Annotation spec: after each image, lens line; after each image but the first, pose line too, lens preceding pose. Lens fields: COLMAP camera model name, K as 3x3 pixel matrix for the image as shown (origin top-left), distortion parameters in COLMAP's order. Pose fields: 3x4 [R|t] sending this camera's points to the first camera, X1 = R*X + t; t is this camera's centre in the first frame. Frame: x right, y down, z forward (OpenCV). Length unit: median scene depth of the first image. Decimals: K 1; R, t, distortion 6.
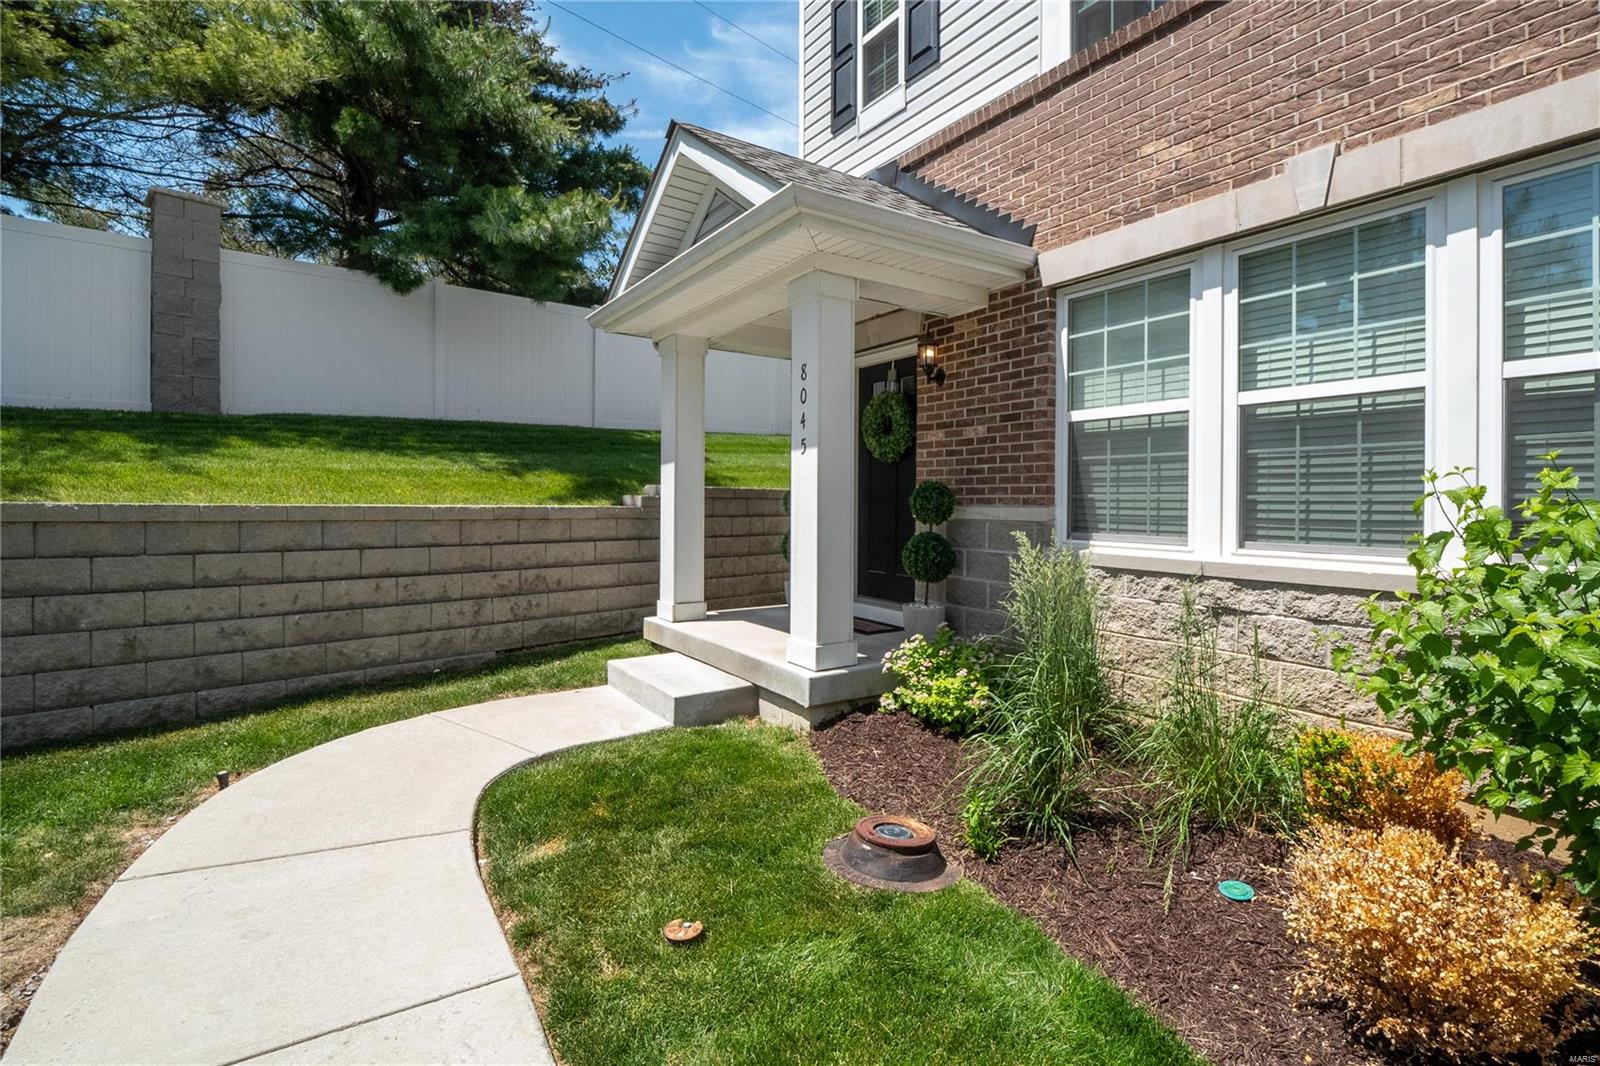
lens RADIAL K [[754.1, 0, 791.5], [0, 754.1, 493.8], [0, 0, 1]] dist [-0.004720, -0.000706]
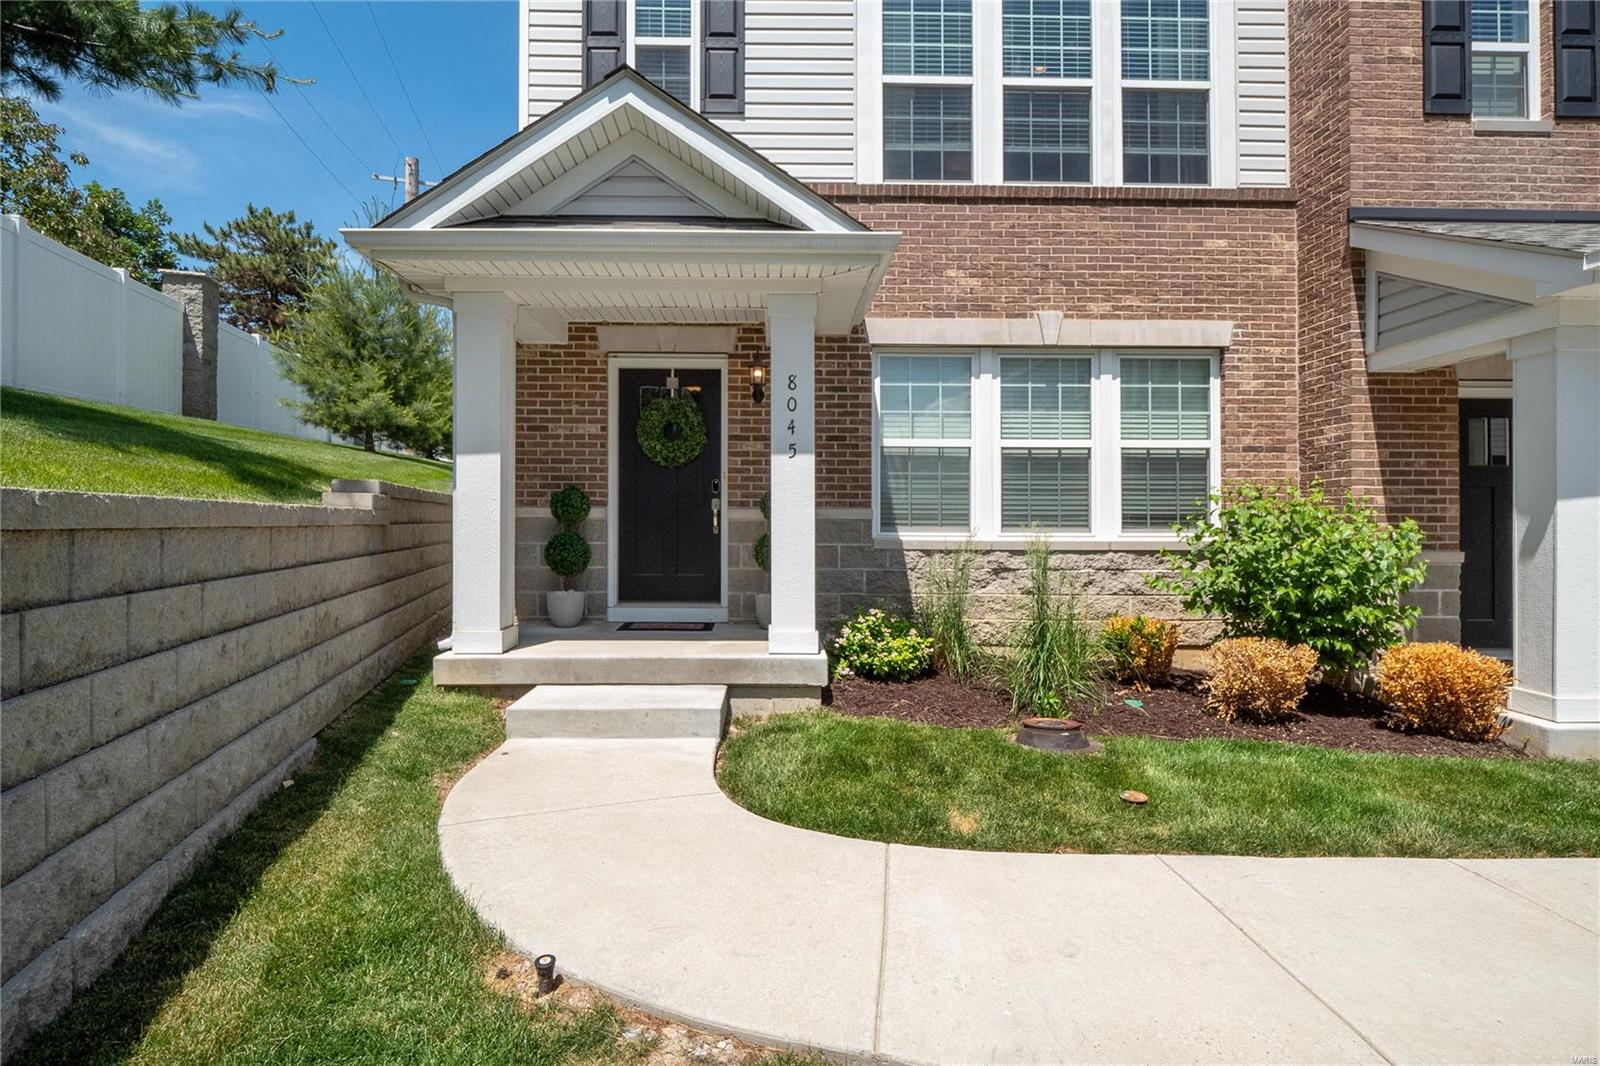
lens RADIAL K [[761.0, 0, 790.9], [0, 761.0, 501.7], [0, 0, 1]] dist [-0.001267, -0.006525]
pose [[0.525607, 0.013356, 0.850623, -1.000262], [-0.007230, 0.999911, -0.011233, 0.024651], [-0.850697, -0.000246, 0.525656, 0.467062]]
